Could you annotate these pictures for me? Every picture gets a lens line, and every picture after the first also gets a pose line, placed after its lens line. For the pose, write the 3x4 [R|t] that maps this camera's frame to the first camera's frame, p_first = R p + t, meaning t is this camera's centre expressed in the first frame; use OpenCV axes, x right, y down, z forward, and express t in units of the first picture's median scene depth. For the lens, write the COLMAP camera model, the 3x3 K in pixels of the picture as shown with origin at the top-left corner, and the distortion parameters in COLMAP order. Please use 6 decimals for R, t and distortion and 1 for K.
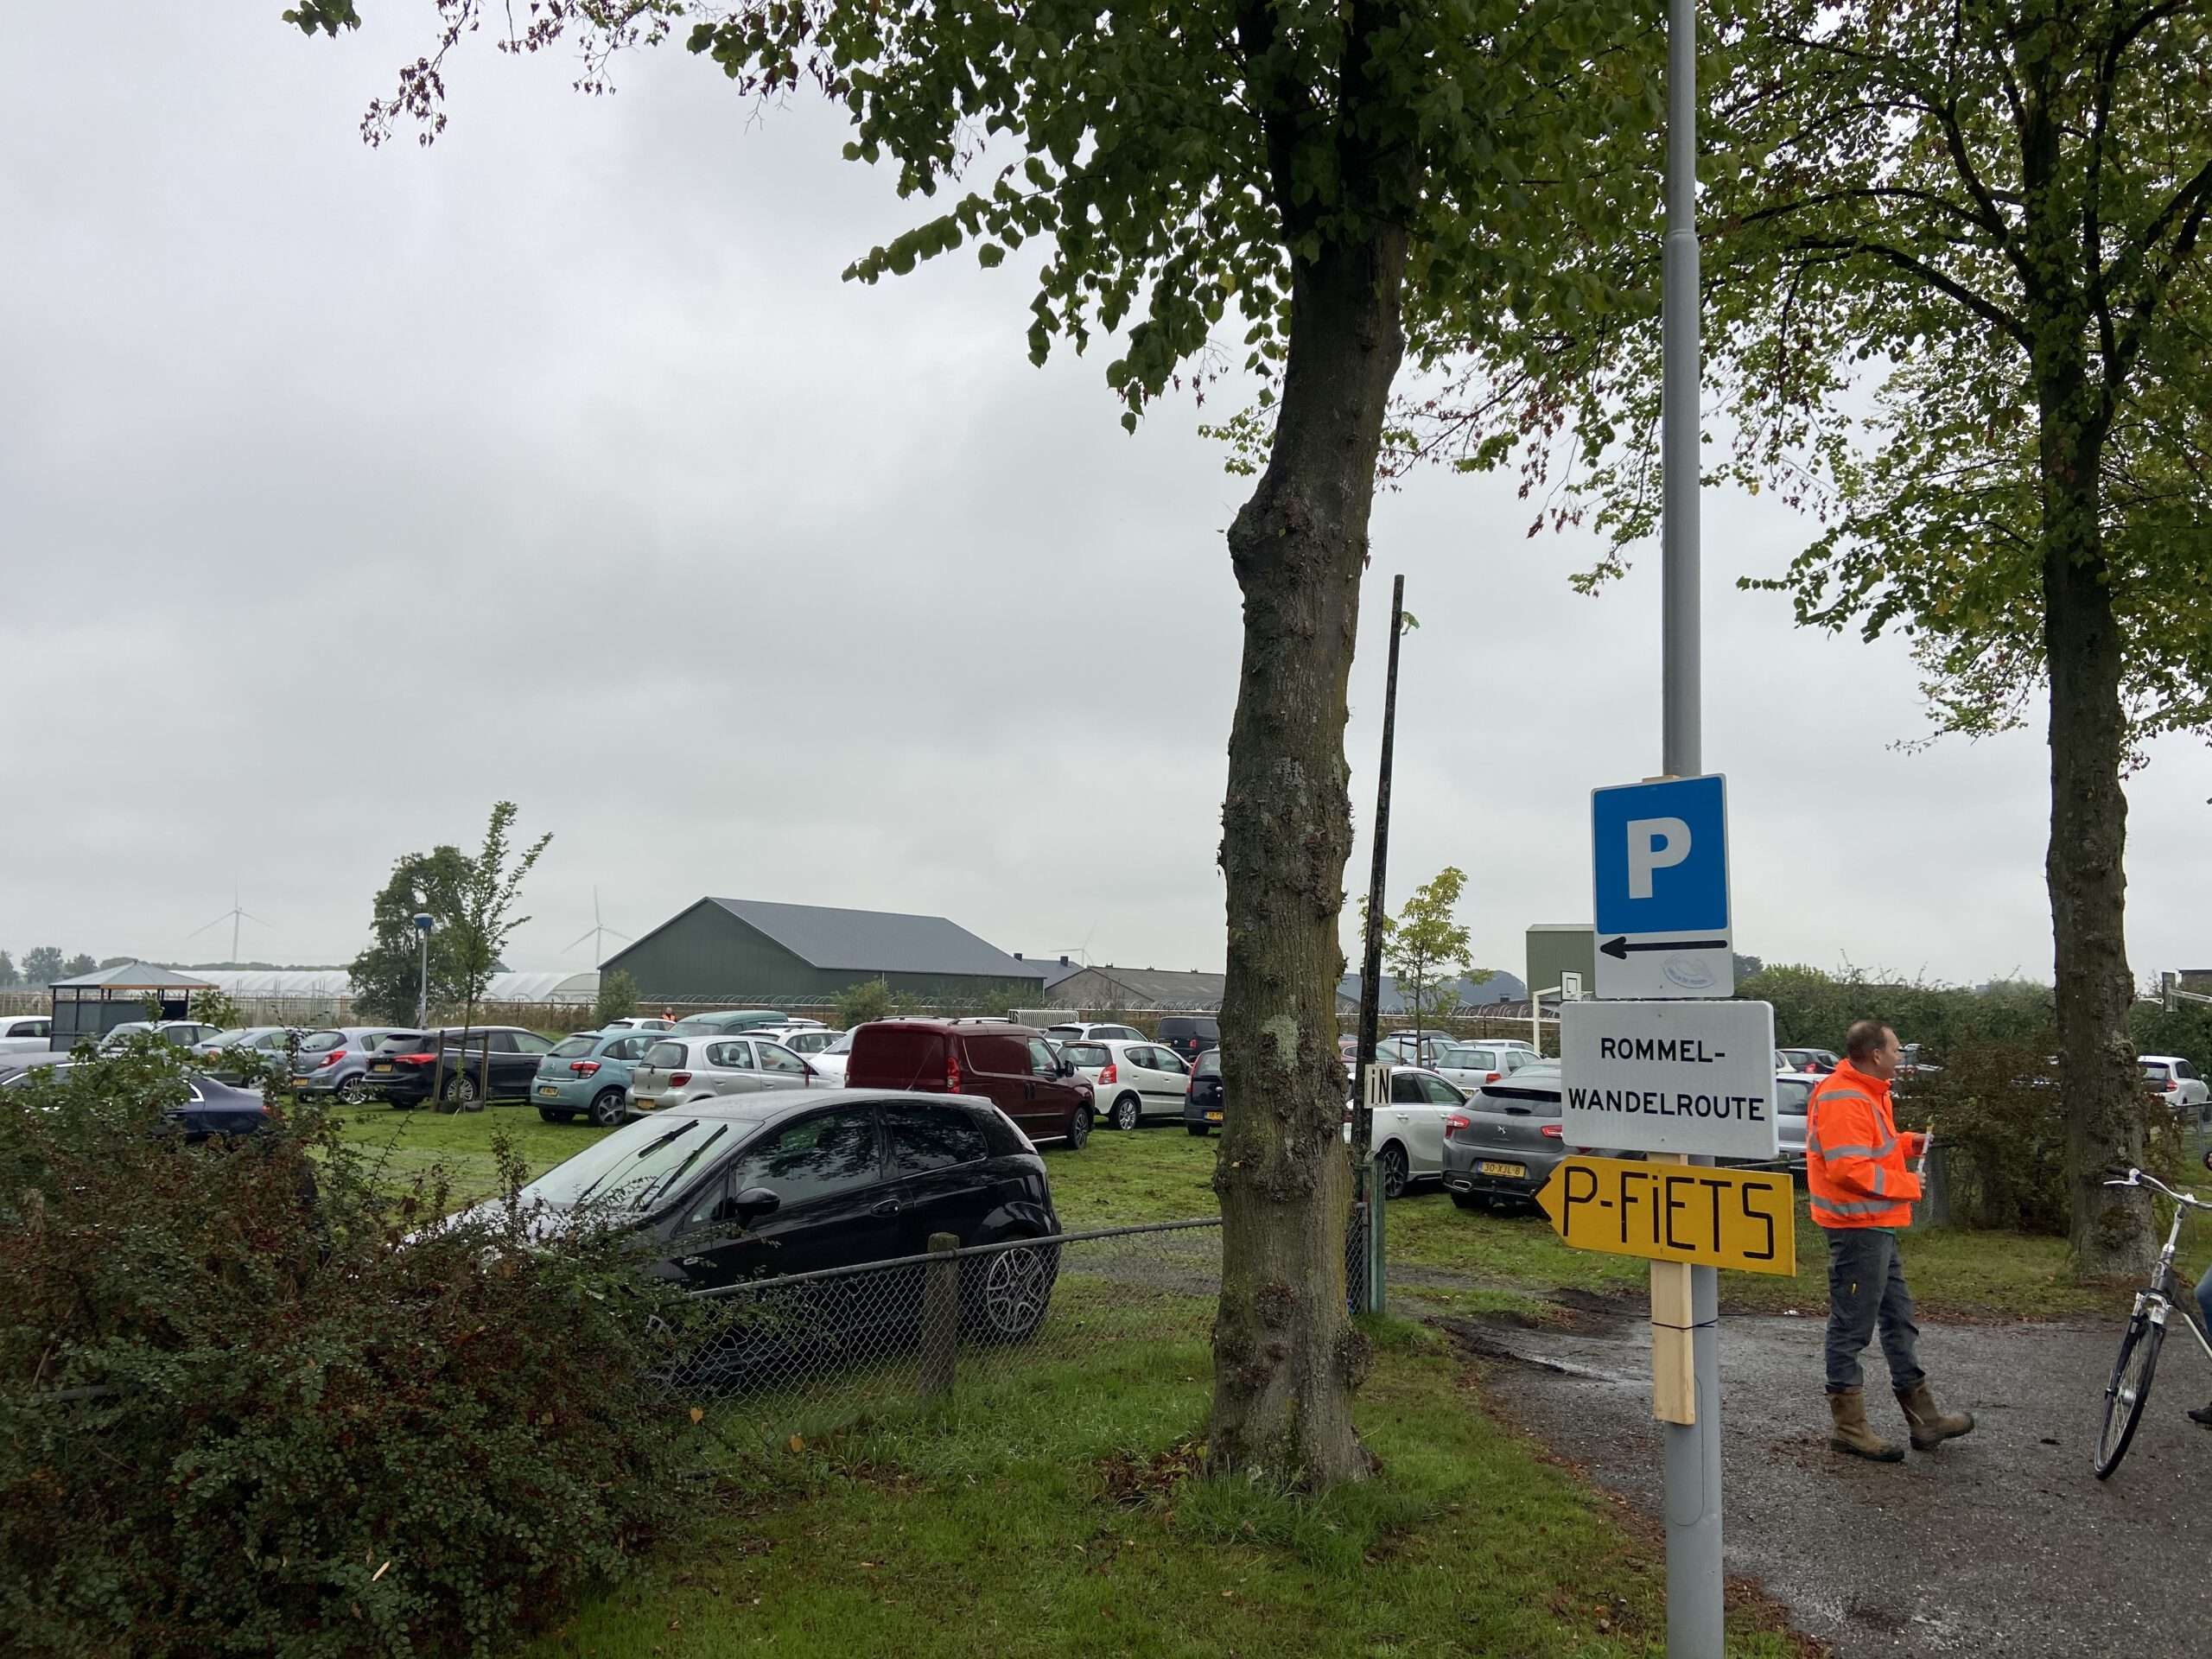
lens RADIAL K [[1717.2, 0, 1104.1], [0, 1717.2, 803.2], [0, 0, 1]] dist [0.143256, -0.188436]
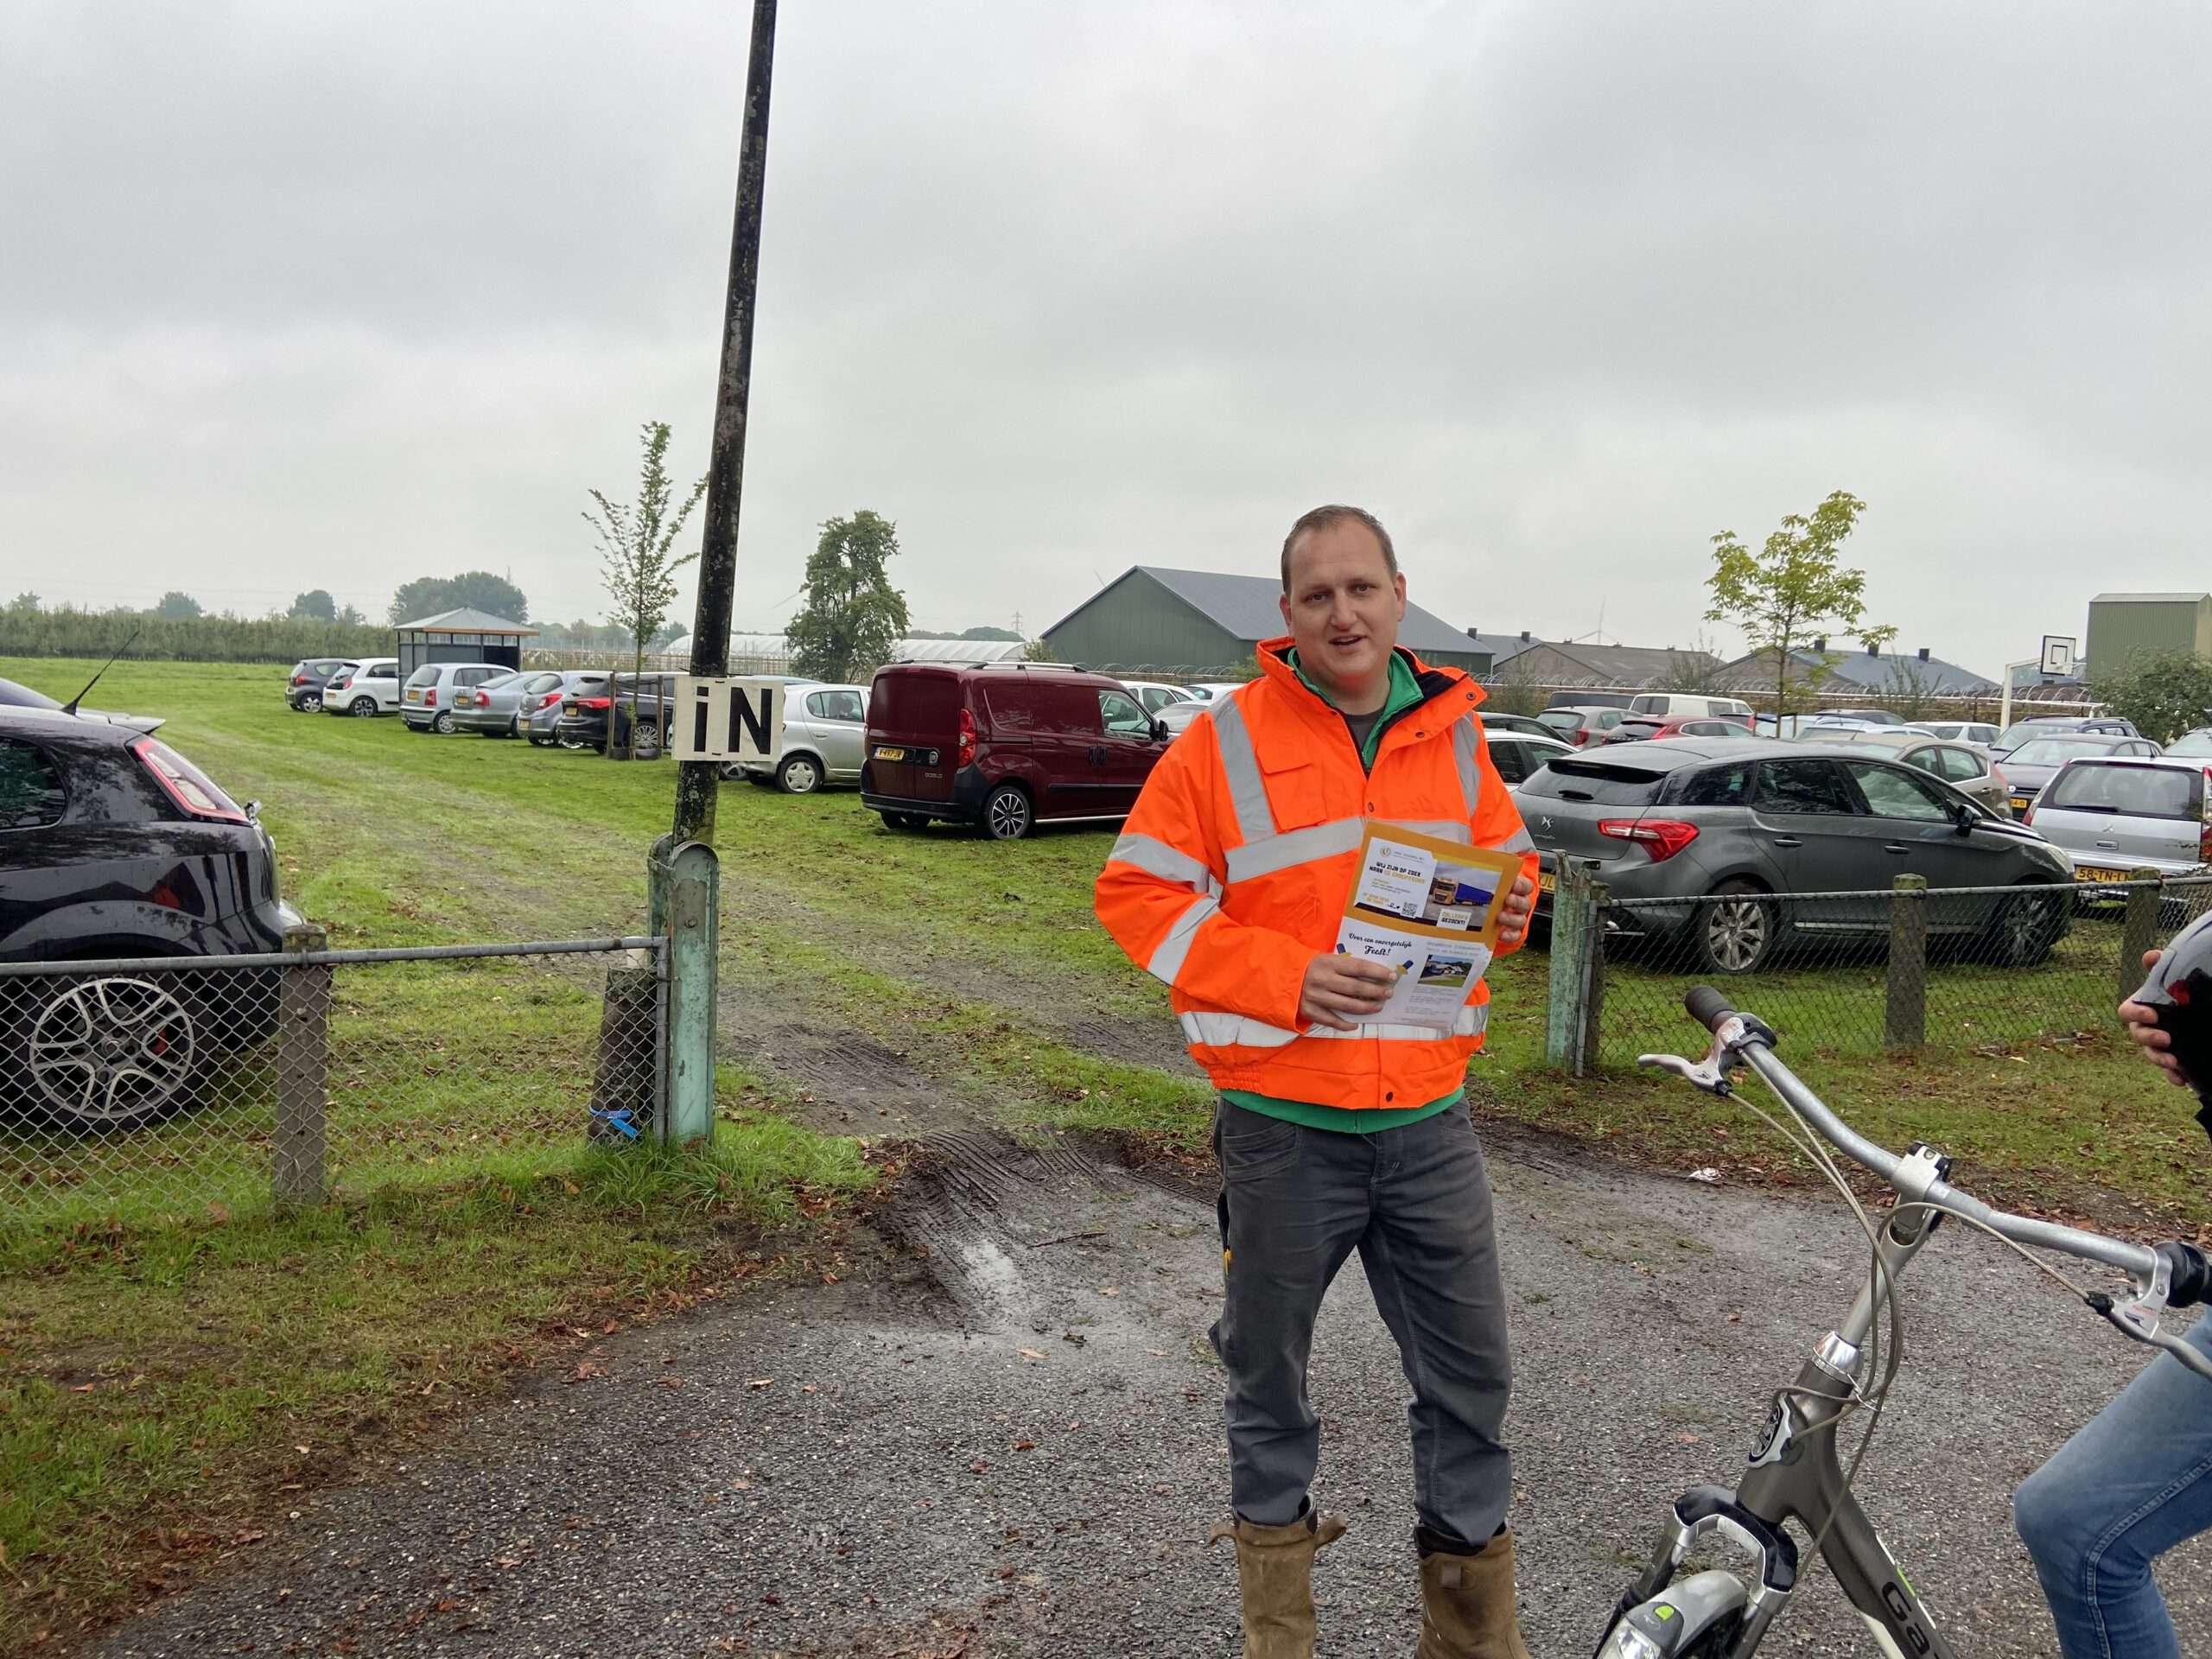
lens RADIAL K [[1717.2, 0, 1104.1], [0, 1717.2, 803.2], [0, 0, 1]] dist [0.143256, -0.188436]
pose [[0.956871, 0.039118, -0.287868, 0.117384], [0.014313, 0.983342, 0.181200, 0.027216], [0.290161, -0.177506, 0.940371, 0.152323]]
